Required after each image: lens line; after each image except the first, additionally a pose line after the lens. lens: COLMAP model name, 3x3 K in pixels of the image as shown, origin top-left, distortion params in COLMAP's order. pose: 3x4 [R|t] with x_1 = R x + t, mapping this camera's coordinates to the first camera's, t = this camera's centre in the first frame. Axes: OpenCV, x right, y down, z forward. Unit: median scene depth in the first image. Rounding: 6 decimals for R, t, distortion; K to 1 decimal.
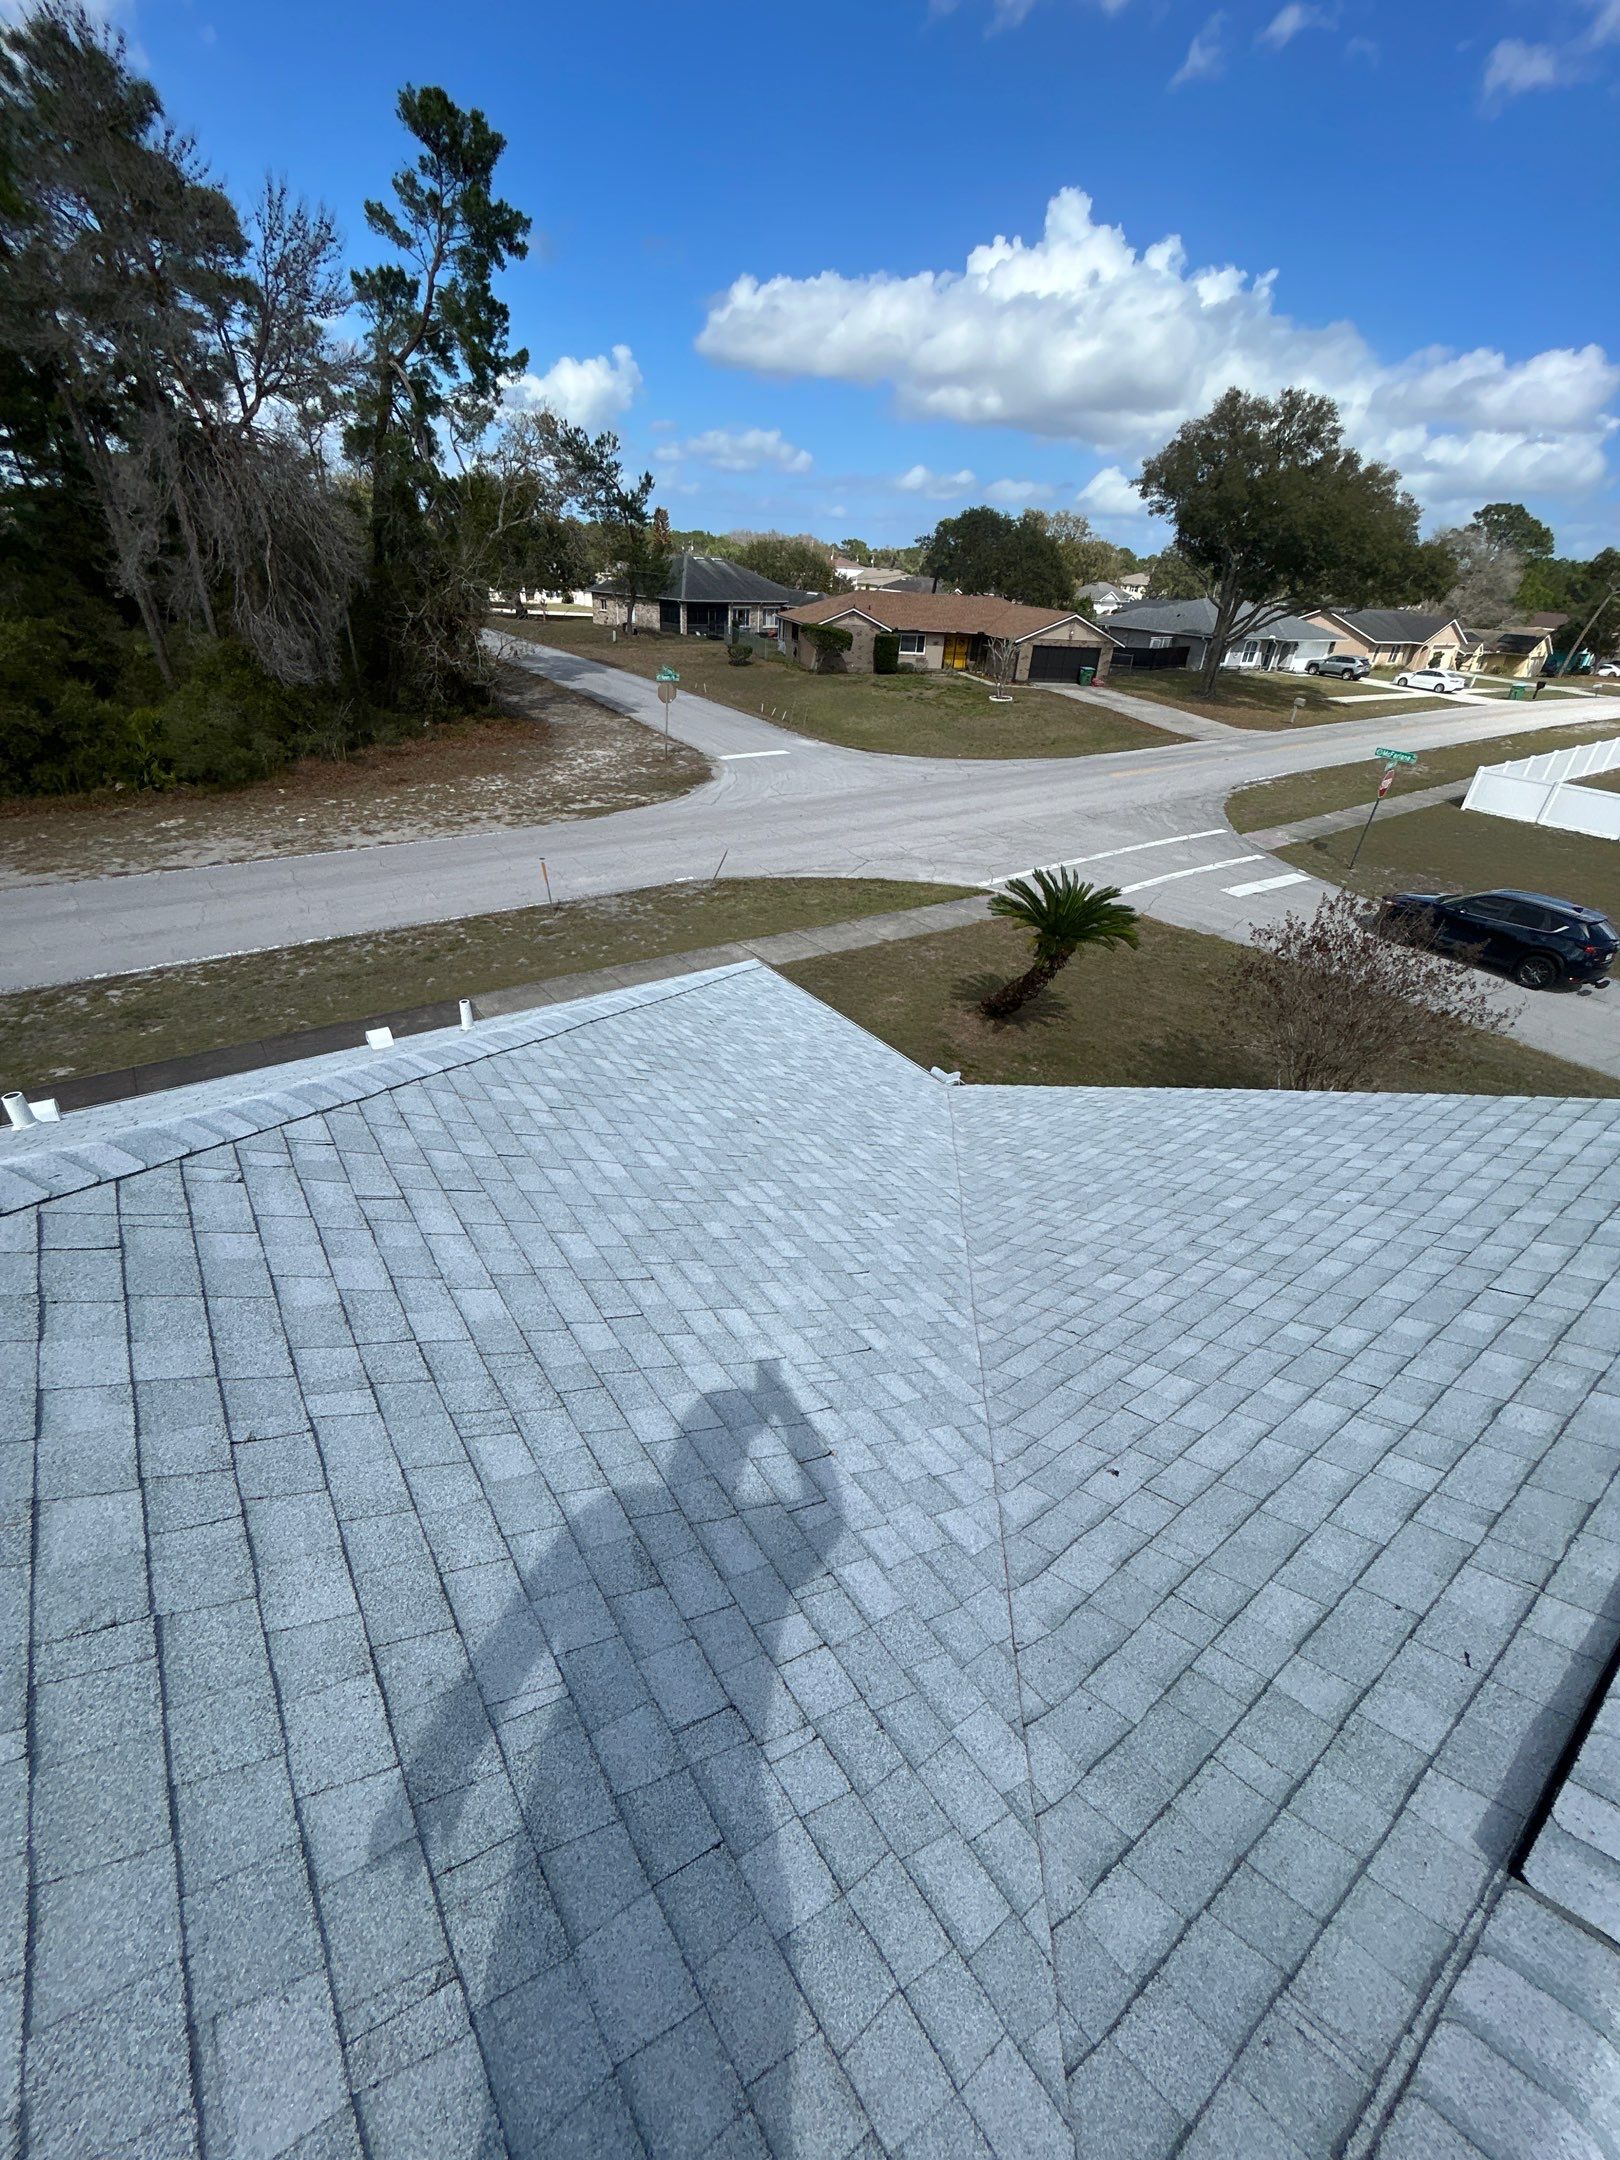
lens RADIAL K [[869.2, 0, 810.0], [0, 869.2, 1080.0], [0, 0, 1]] dist [-0.013469, 0.002360]
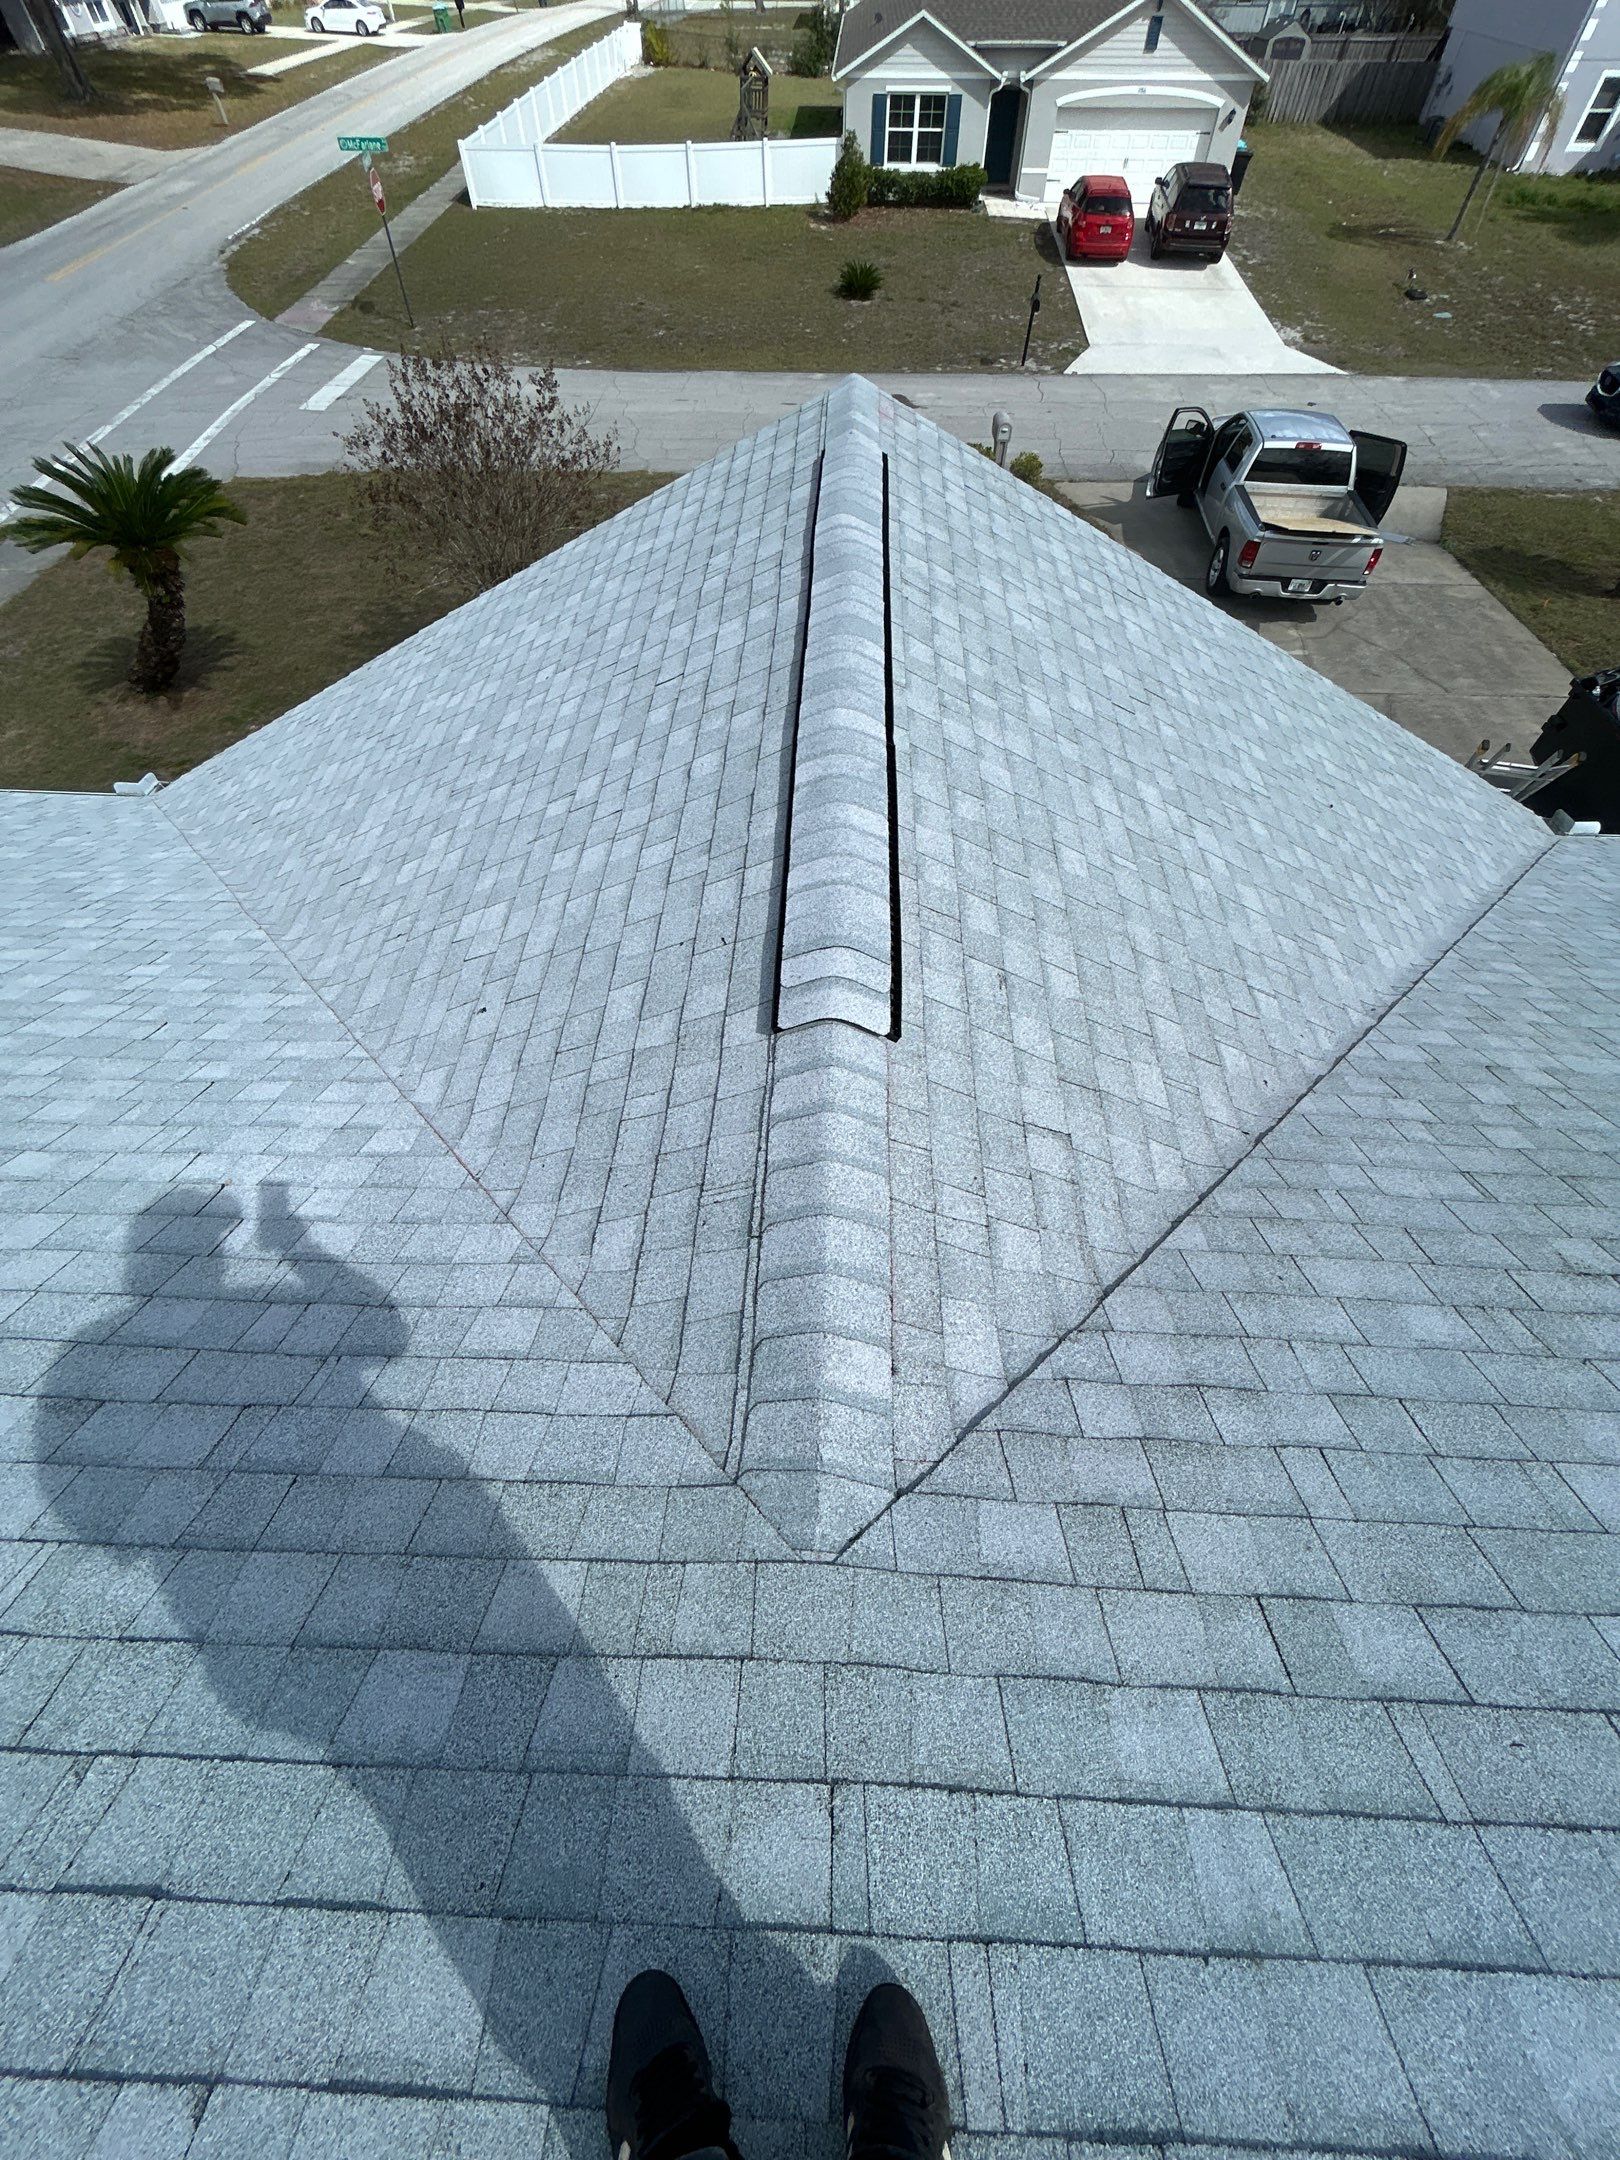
lens RADIAL K [[869.2, 0, 810.0], [0, 869.2, 1080.0], [0, 0, 1]] dist [-0.013469, 0.002360]
pose [[0.610959, -0.672154, 0.418256, 0.057743], [0.427215, 0.724724, 0.540613, 0.067460], [-0.666495, -0.151608, 0.729931, -0.051306]]
